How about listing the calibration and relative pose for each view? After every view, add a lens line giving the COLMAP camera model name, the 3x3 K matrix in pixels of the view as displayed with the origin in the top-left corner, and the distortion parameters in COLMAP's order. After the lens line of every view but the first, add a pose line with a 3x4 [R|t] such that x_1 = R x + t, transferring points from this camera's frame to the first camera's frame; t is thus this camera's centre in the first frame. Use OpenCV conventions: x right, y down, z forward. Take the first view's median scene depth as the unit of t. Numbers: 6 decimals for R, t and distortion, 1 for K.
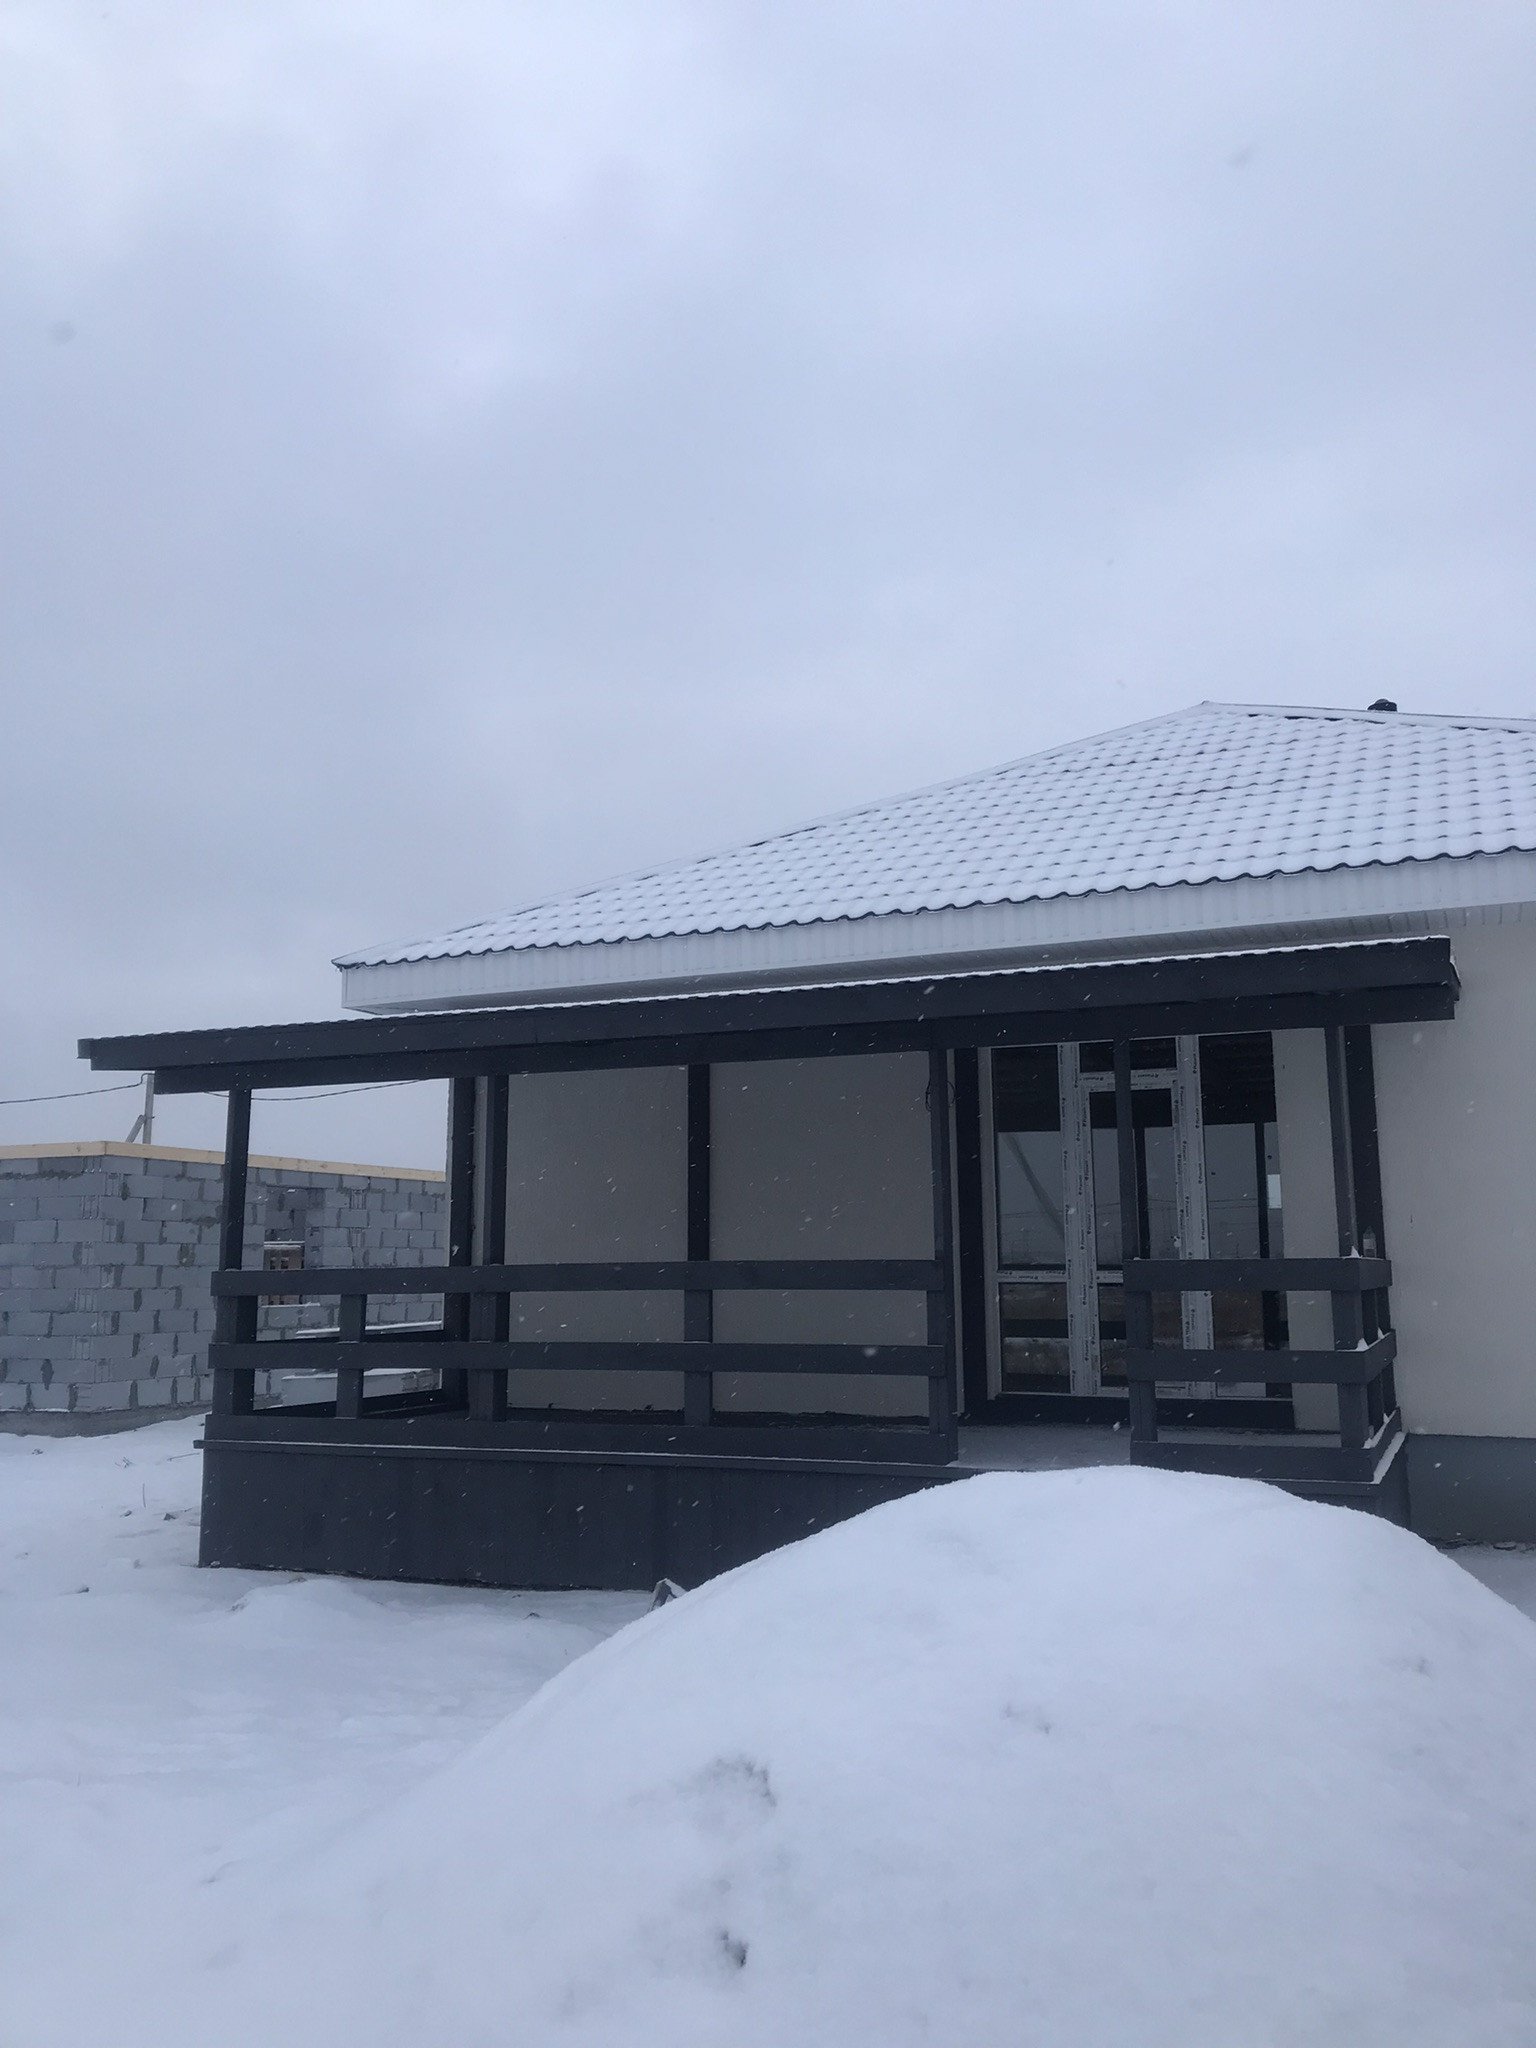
lens RADIAL K [[1651.7, 0, 753.7], [0, 1651.7, 1012.7], [0, 0, 1]] dist [0.002721, -0.023219]
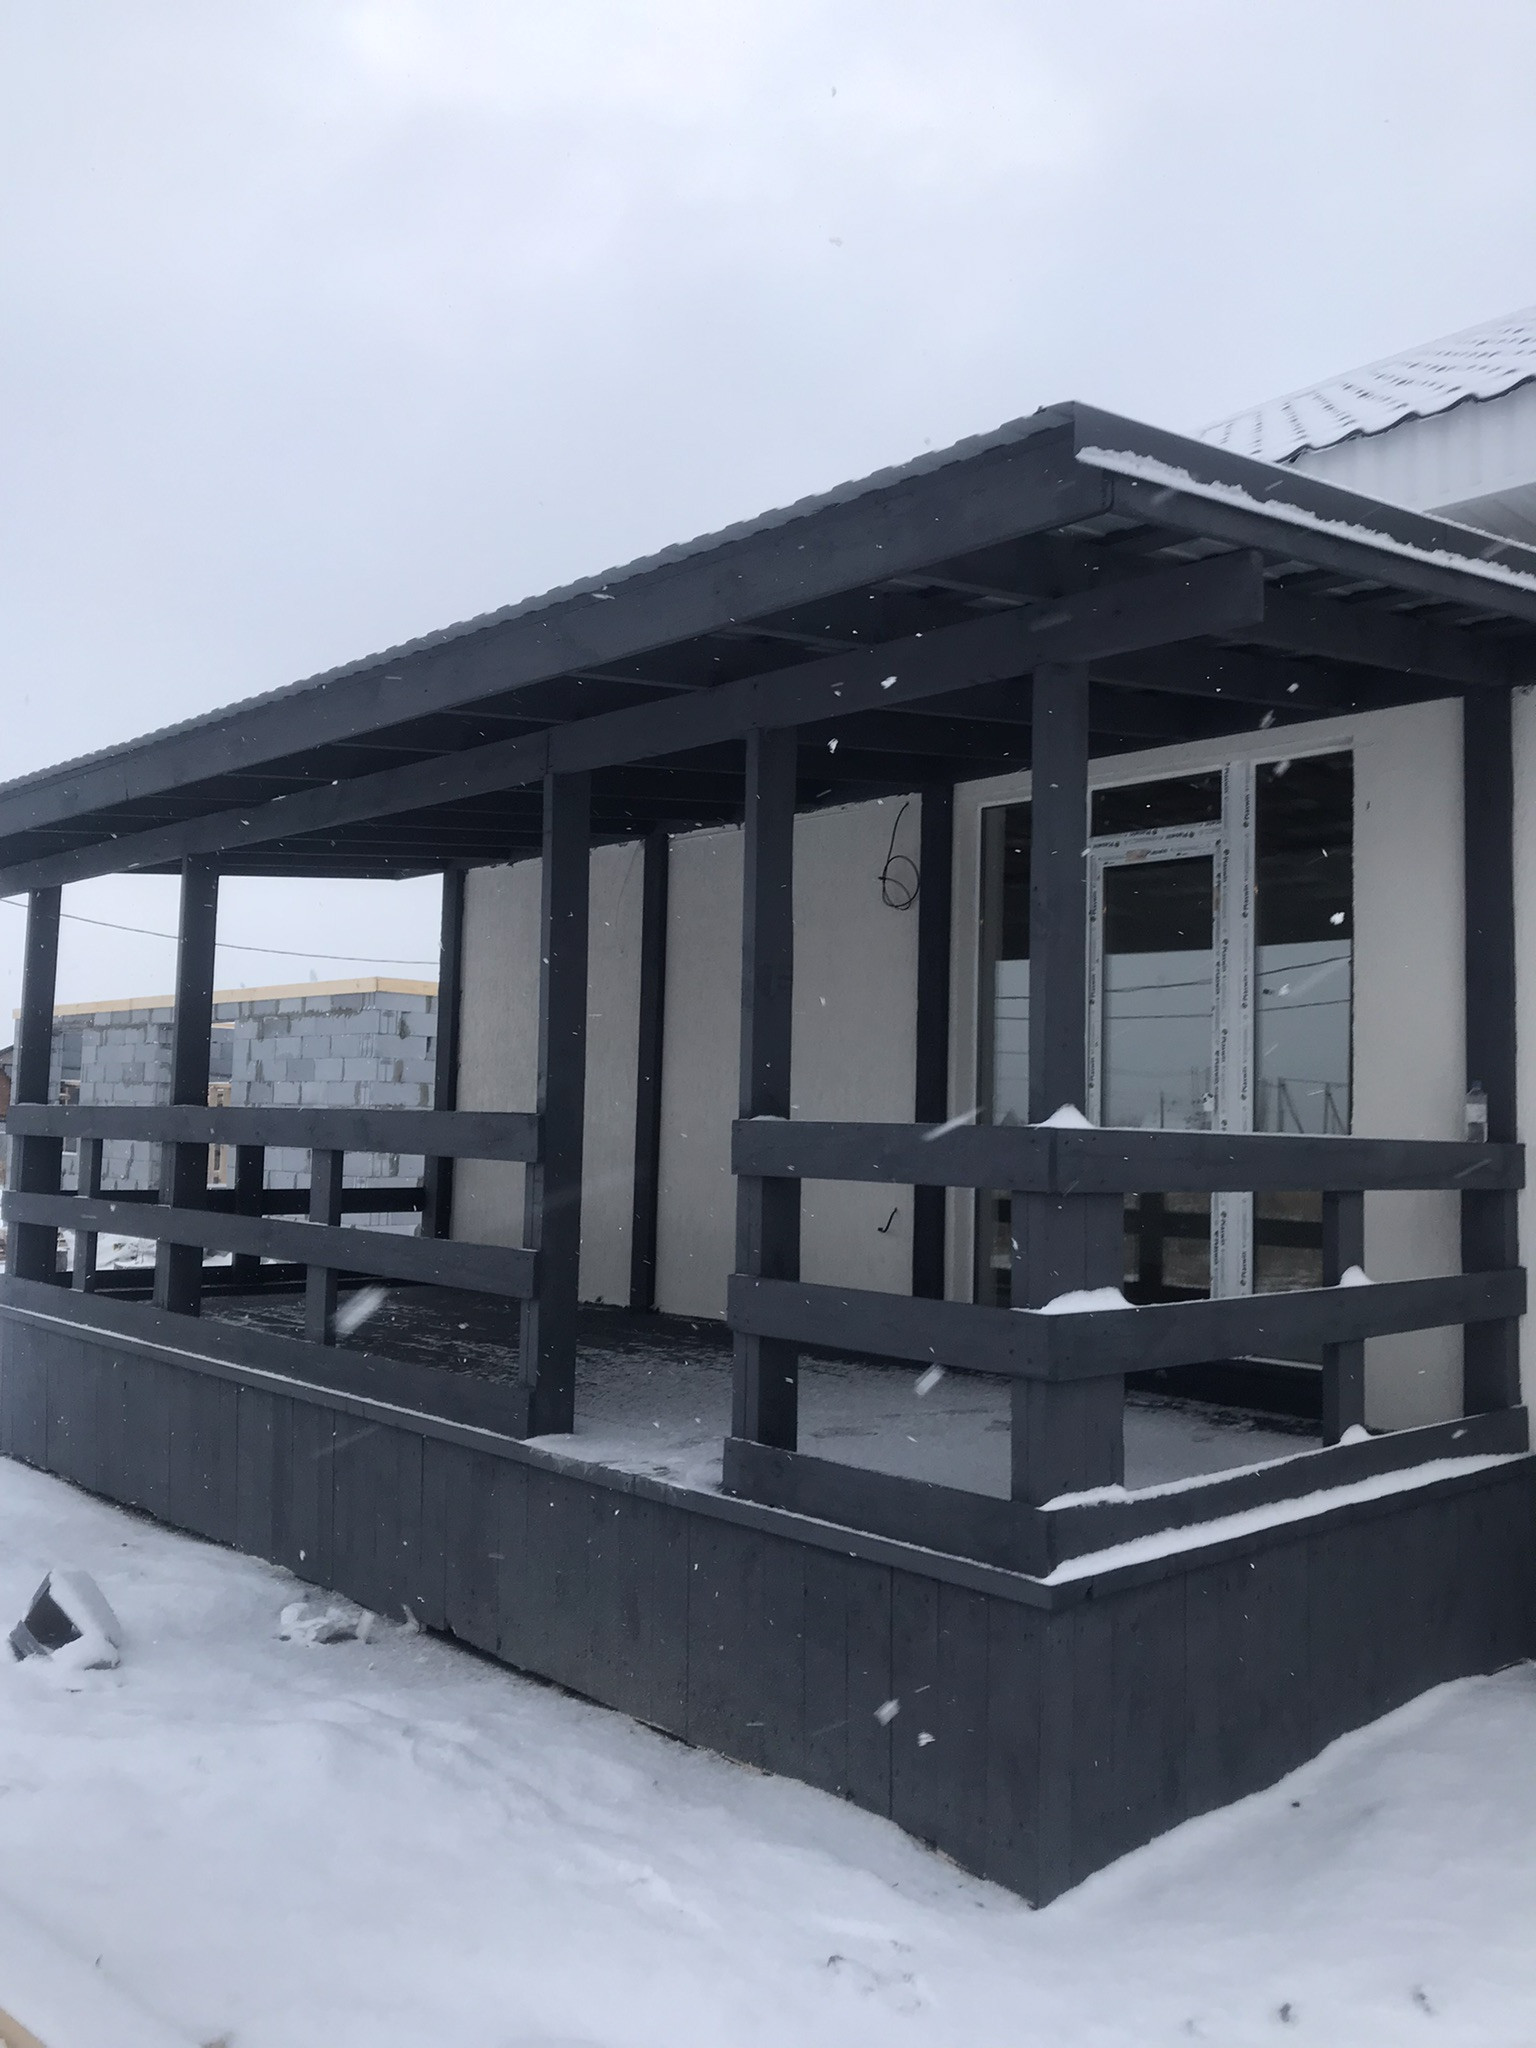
lens RADIAL K [[1651.7, 0, 772.5], [0, 1651.7, 1013.8], [0, 0, 1]] dist [0.002721, -0.023219]
pose [[0.923855, 0.007121, -0.382678, 0.333402], [0.025303, 0.996503, 0.079630, 0.051347], [0.381906, -0.083250, 0.920444, 0.366564]]
